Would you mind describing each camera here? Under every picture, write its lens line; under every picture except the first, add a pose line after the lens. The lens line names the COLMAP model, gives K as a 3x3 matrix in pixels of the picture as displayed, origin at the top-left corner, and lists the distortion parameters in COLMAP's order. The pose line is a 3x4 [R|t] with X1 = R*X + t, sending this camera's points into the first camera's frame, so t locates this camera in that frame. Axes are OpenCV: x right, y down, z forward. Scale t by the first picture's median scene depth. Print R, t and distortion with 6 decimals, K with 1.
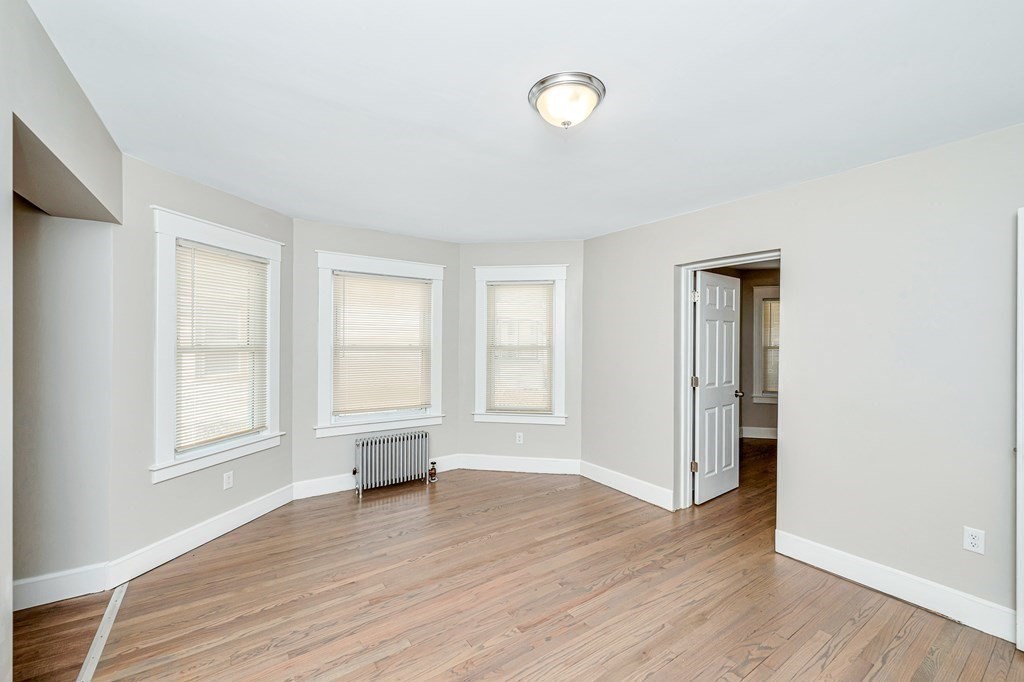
lens RADIAL K [[420.7, 0, 510.7], [0, 420.7, 337.8], [0, 0, 1]] dist [0.001184, 0.000035]
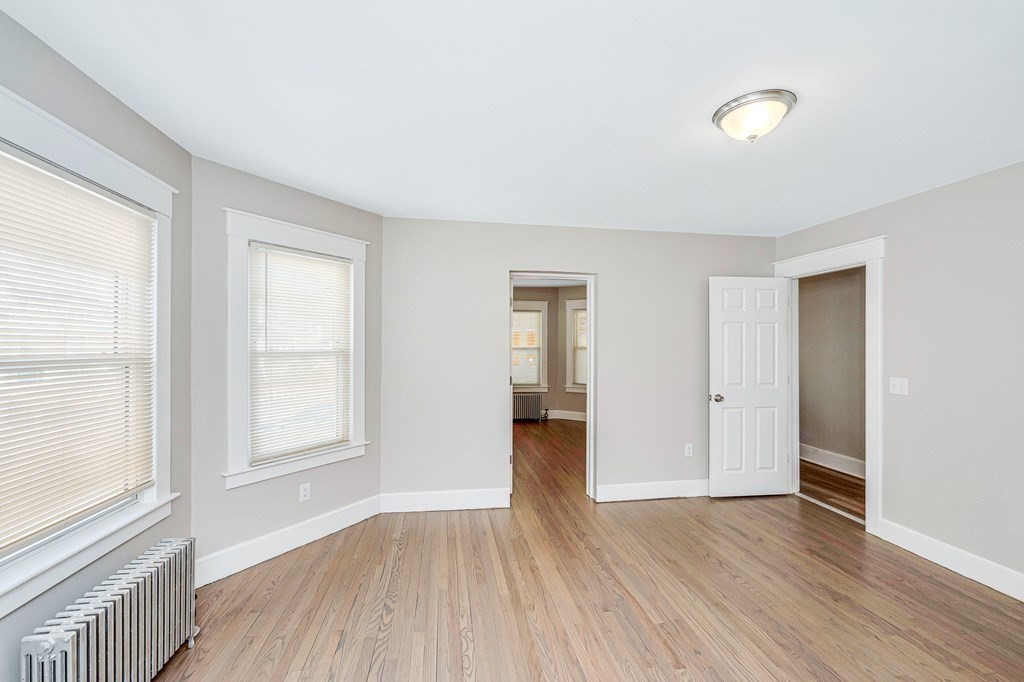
lens RADIAL K [[420.7, 0, 510.7], [0, 420.7, 337.8], [0, 0, 1]] dist [0.001184, 0.000035]
pose [[0.426267, 0.010393, 0.904538, -0.635200], [-0.006562, 0.999943, -0.008397, 0.005297], [-0.904573, -0.002356, 0.426311, 0.638946]]
